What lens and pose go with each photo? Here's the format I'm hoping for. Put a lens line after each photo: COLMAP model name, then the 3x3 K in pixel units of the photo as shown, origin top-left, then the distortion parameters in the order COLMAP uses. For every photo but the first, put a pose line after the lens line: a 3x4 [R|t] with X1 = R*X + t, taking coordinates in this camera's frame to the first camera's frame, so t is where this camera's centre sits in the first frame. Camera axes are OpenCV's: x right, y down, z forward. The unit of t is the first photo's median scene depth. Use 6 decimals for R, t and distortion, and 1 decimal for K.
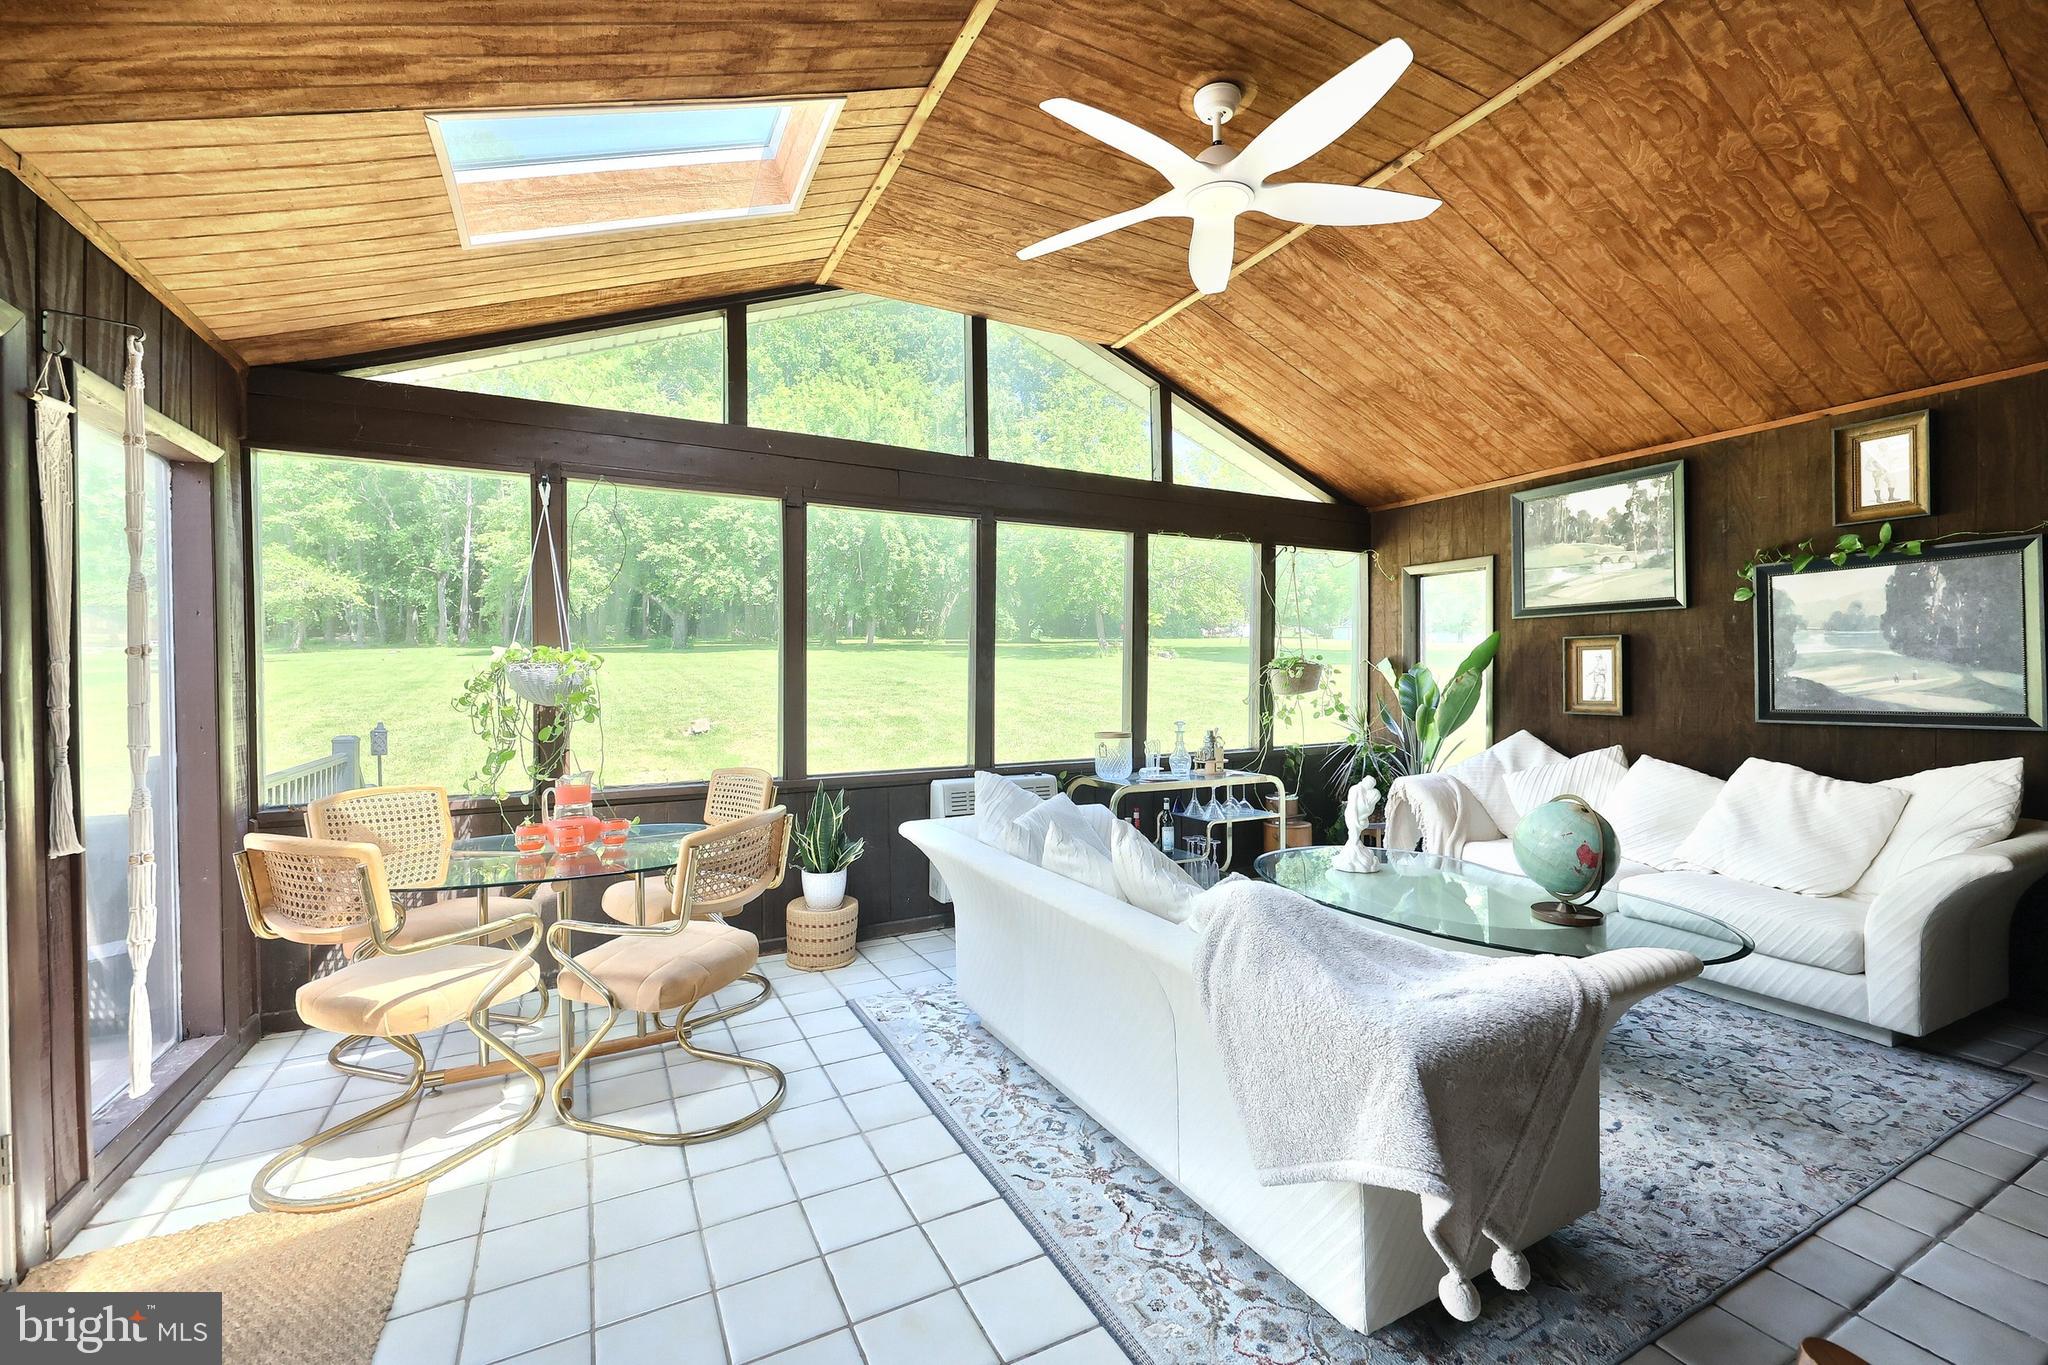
lens RADIAL K [[833.6, 0, 1030.5], [0, 833.6, 667.1], [0, 0, 1]] dist [-0.002495, 0.000119]
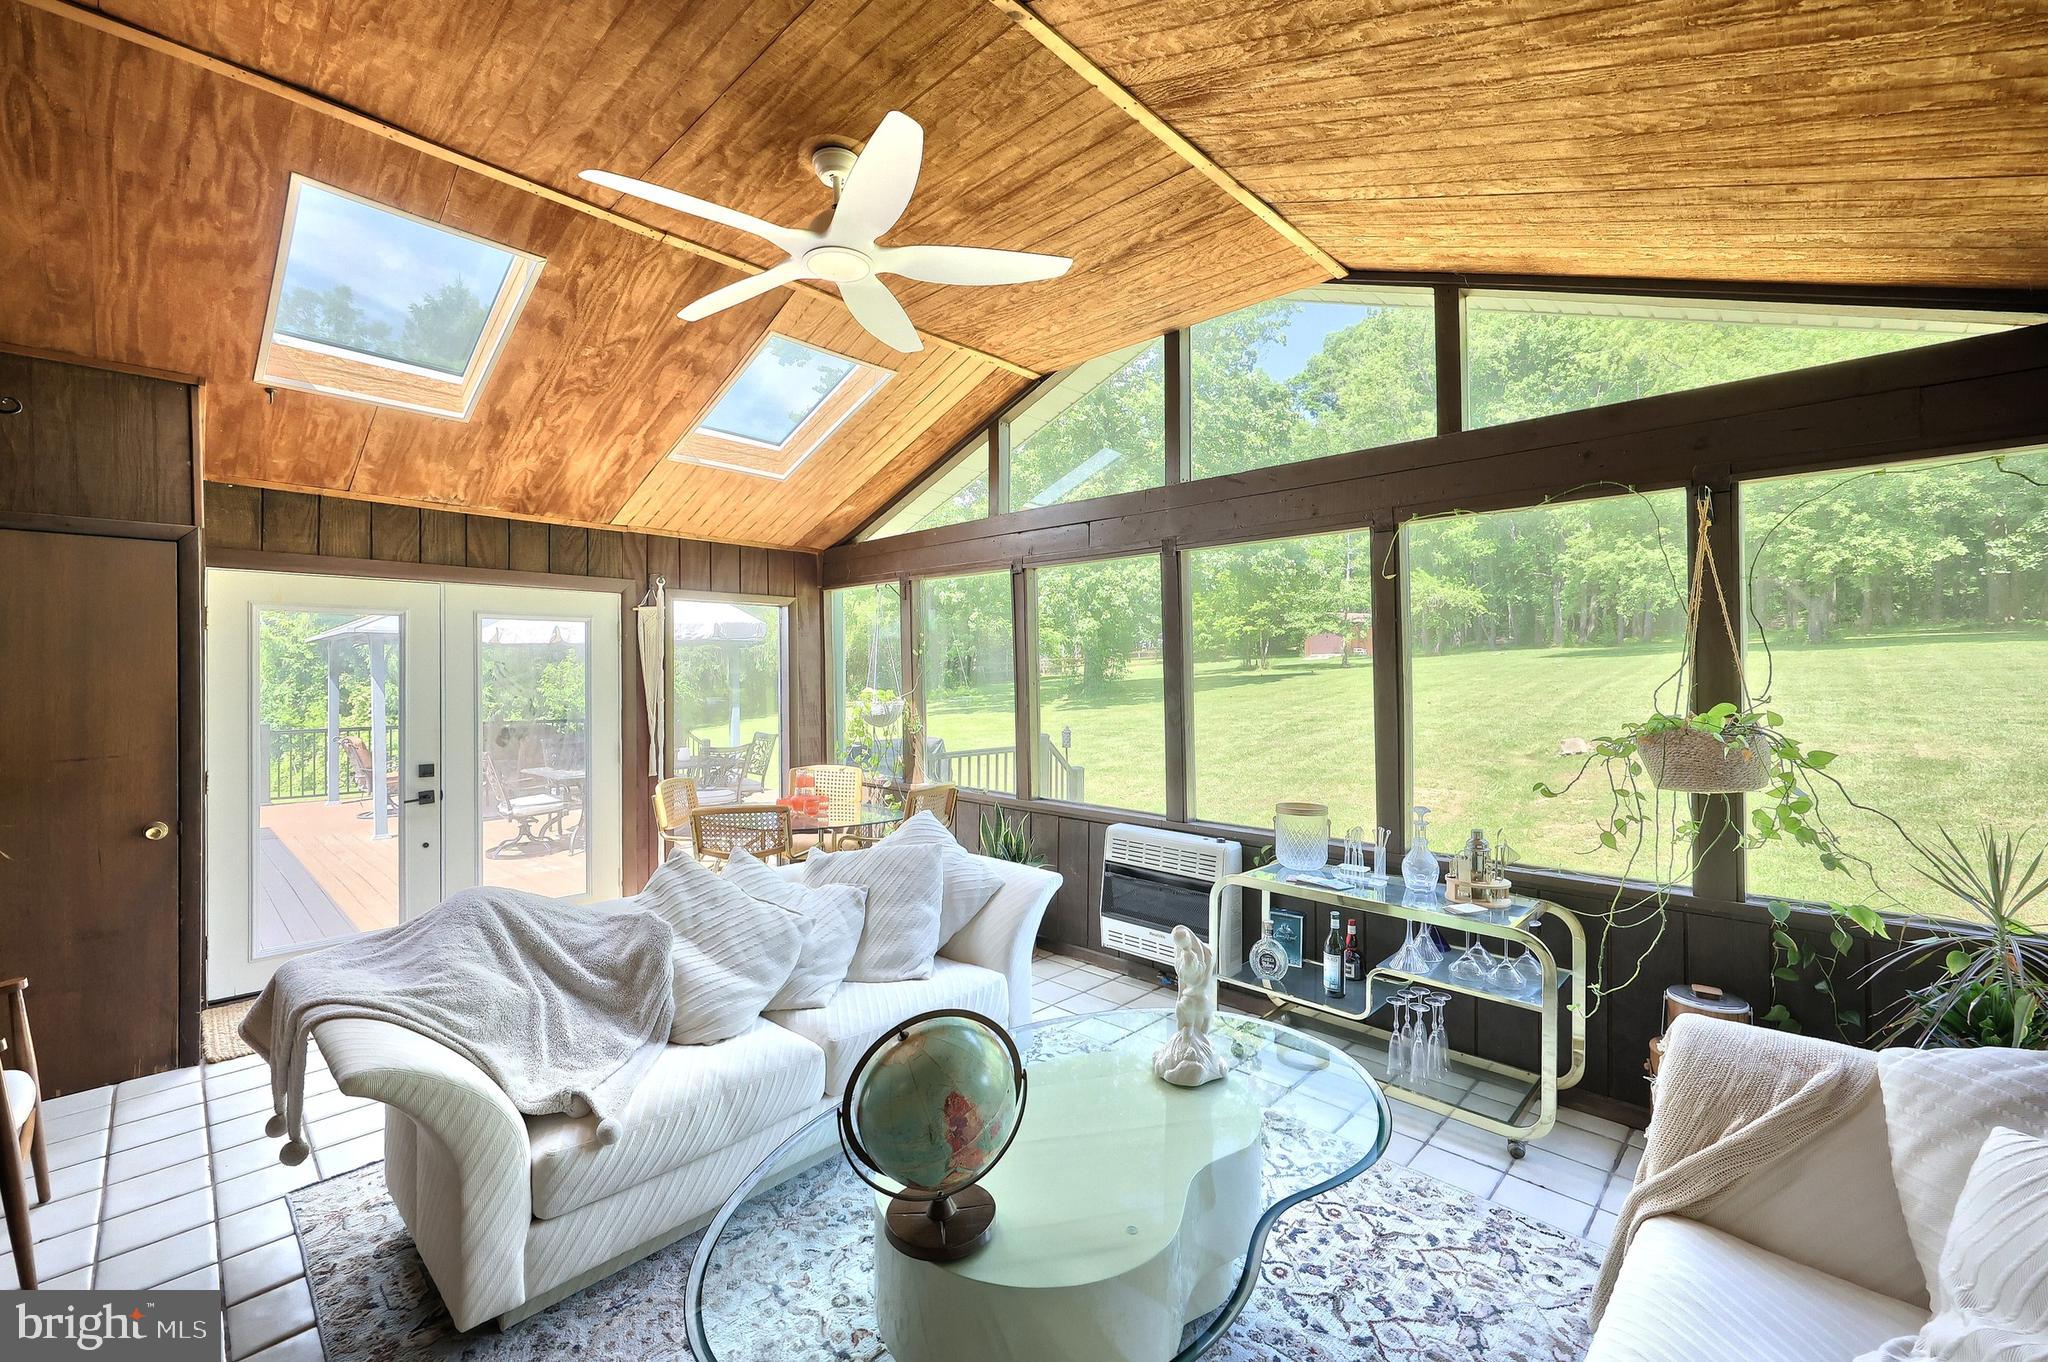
lens RADIAL K [[833.6, 0, 1030.5], [0, 833.6, 665.6], [0, 0, 1]] dist [-0.002495, 0.000119]
pose [[0.320436, -0.004486, -0.947260, 0.681230], [0.007615, 0.999969, -0.002159, -0.043998], [0.947240, -0.006521, 0.320460, 0.494836]]
